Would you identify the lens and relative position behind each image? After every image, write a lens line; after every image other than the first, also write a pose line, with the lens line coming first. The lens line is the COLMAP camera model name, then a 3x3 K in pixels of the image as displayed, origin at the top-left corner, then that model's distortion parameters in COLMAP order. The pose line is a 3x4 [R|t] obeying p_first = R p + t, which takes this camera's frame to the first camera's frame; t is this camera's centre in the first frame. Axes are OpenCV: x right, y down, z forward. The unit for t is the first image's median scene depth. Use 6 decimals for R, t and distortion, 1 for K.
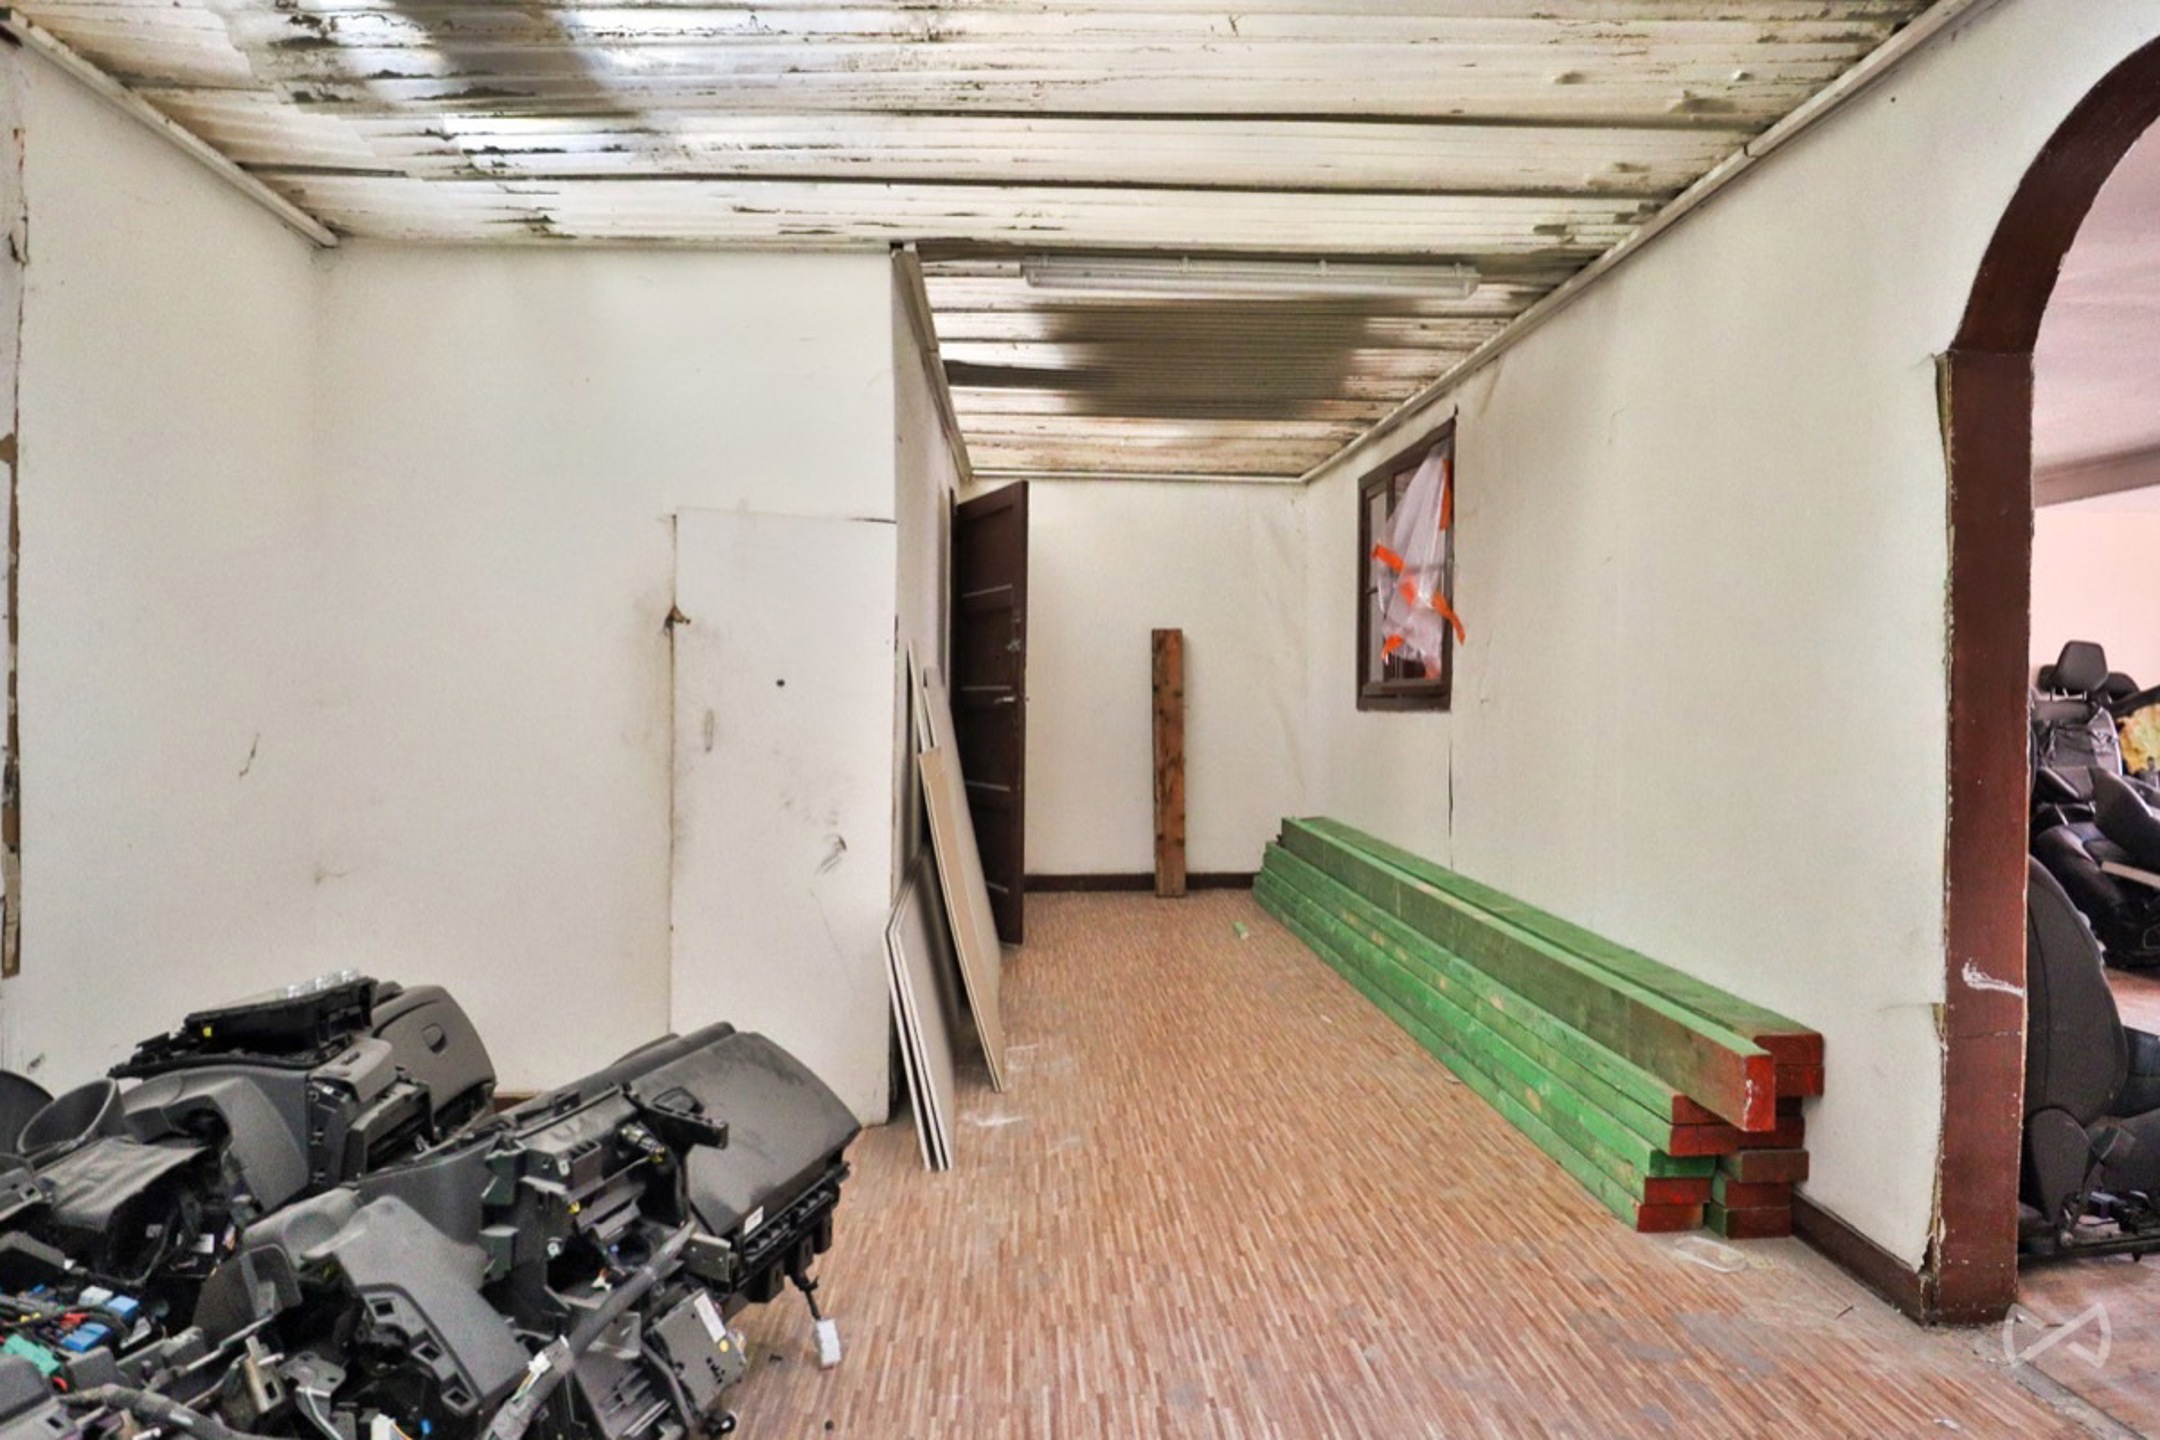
lens RADIAL K [[1319.0, 0, 1082.0], [0, 1319.0, 709.8], [0, 0, 1]] dist [-0.016045, -0.001064]
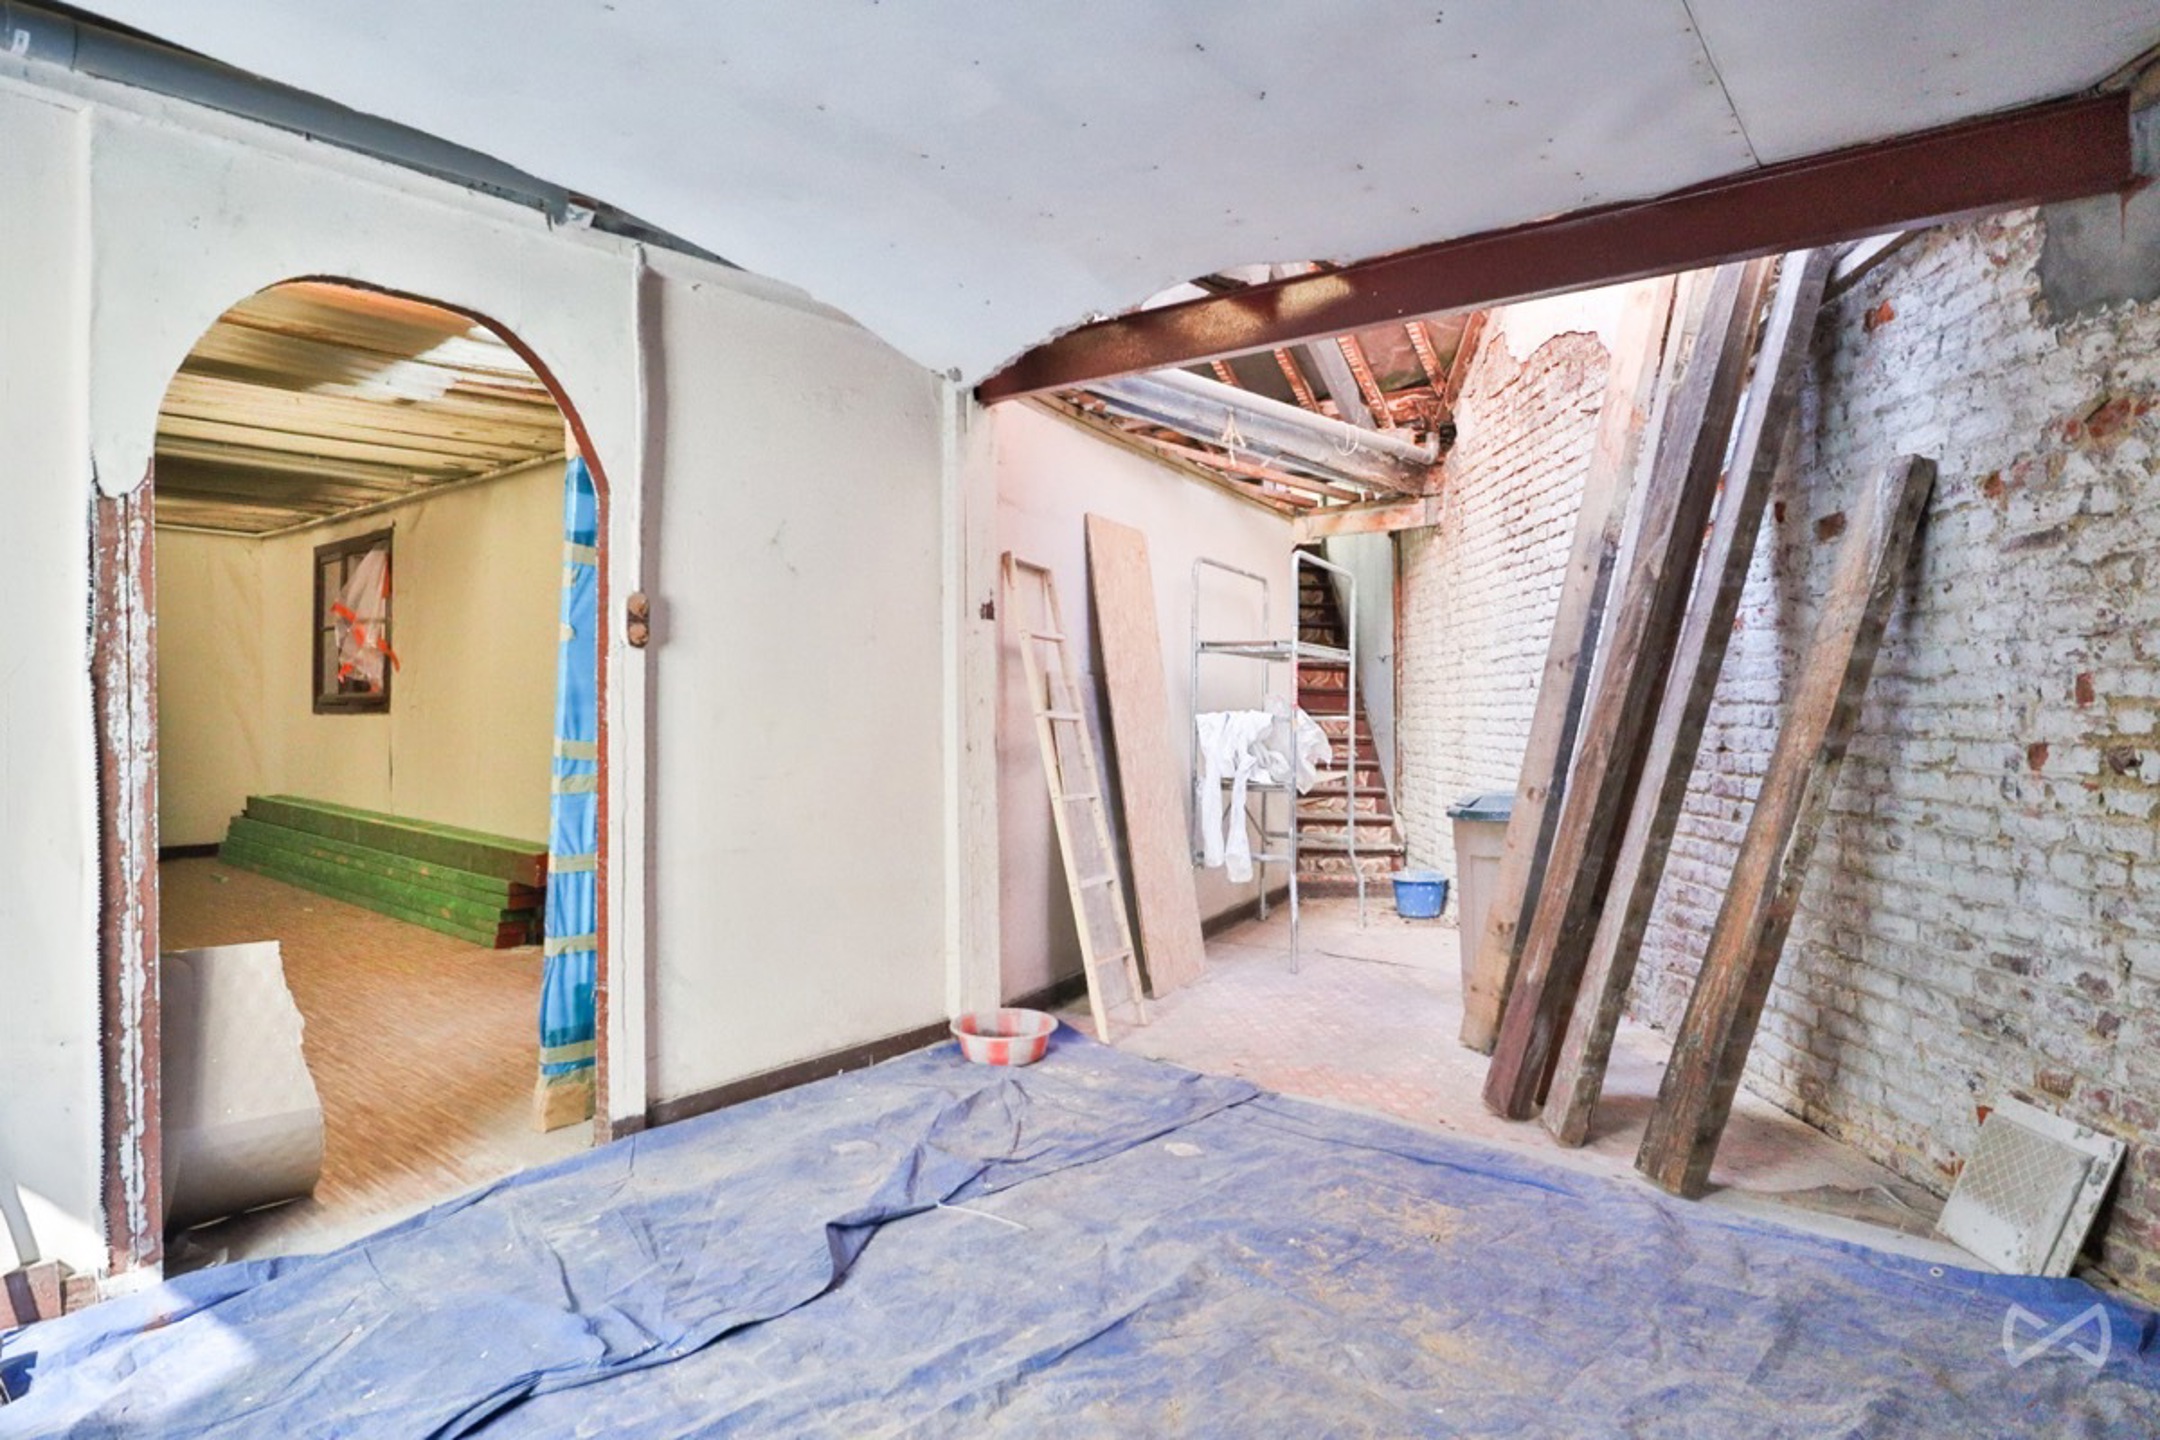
lens RADIAL K [[1319.0, 0, 1083.0], [0, 1319.0, 708.2], [0, 0, 1]] dist [-0.016045, -0.001064]
pose [[0.711997, -0.003192, 0.702175, -0.221598], [0.005985, 0.999981, -0.001522, 0.001295], [-0.702157, 0.005286, 0.712003, -0.666574]]
